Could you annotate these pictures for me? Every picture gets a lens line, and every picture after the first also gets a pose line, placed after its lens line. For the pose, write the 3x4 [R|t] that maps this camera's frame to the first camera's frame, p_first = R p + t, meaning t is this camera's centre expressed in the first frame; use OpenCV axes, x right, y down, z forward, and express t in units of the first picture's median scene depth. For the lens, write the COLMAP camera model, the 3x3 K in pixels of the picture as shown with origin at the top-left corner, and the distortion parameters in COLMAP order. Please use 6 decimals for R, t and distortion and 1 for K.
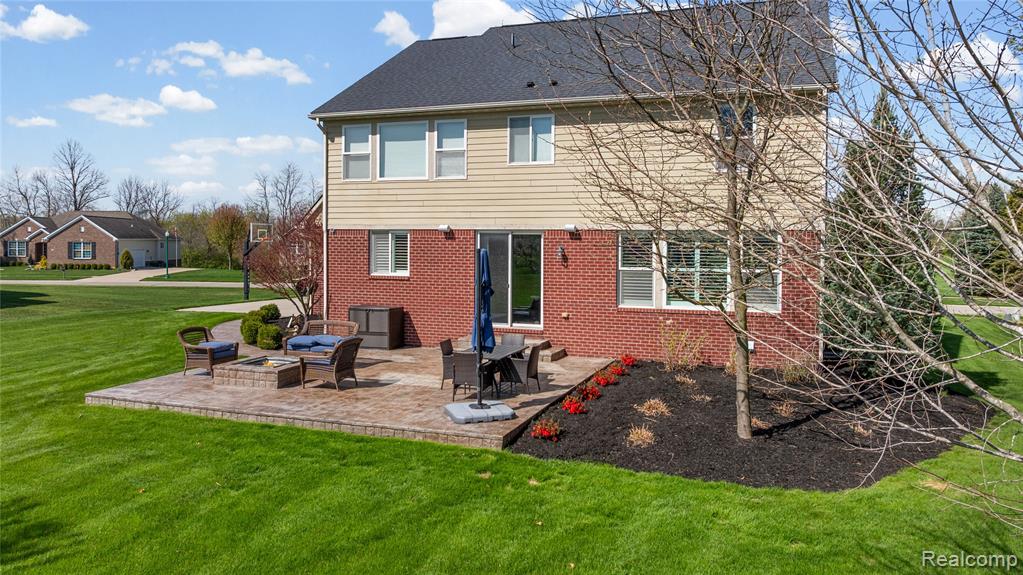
lens RADIAL K [[732.2, 0, 511.5], [0, 732.2, 287.5], [0, 0, 1]] dist [-0.004824, -0.000817]
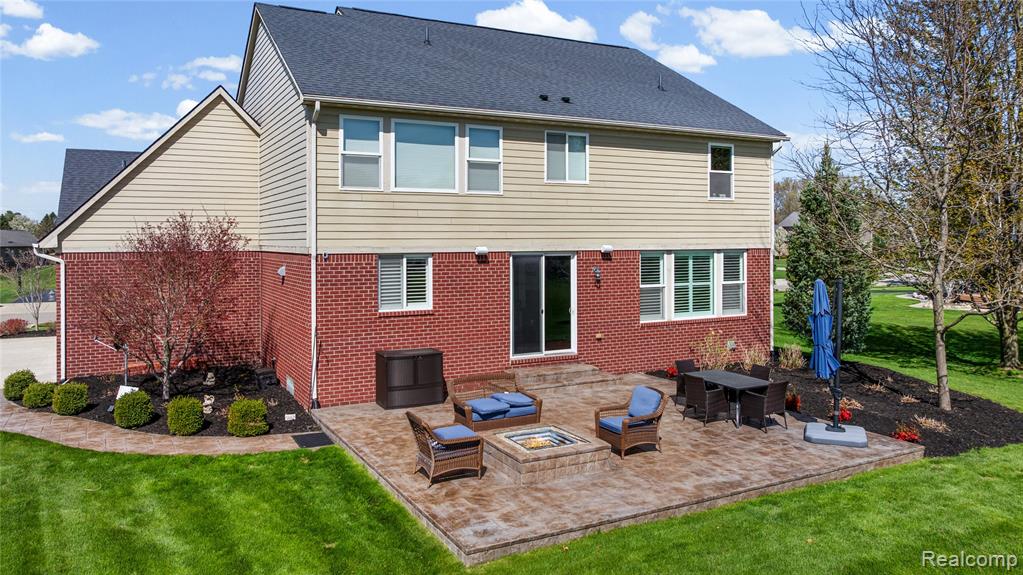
lens RADIAL K [[732.2, 0, 511.5], [0, 732.2, 287.5], [0, 0, 1]] dist [-0.004824, -0.000817]
pose [[0.672941, -0.053786, 0.737738, -0.709845], [0.061937, 0.997948, 0.016260, -0.049776], [-0.737098, 0.034751, 0.674891, 0.396134]]
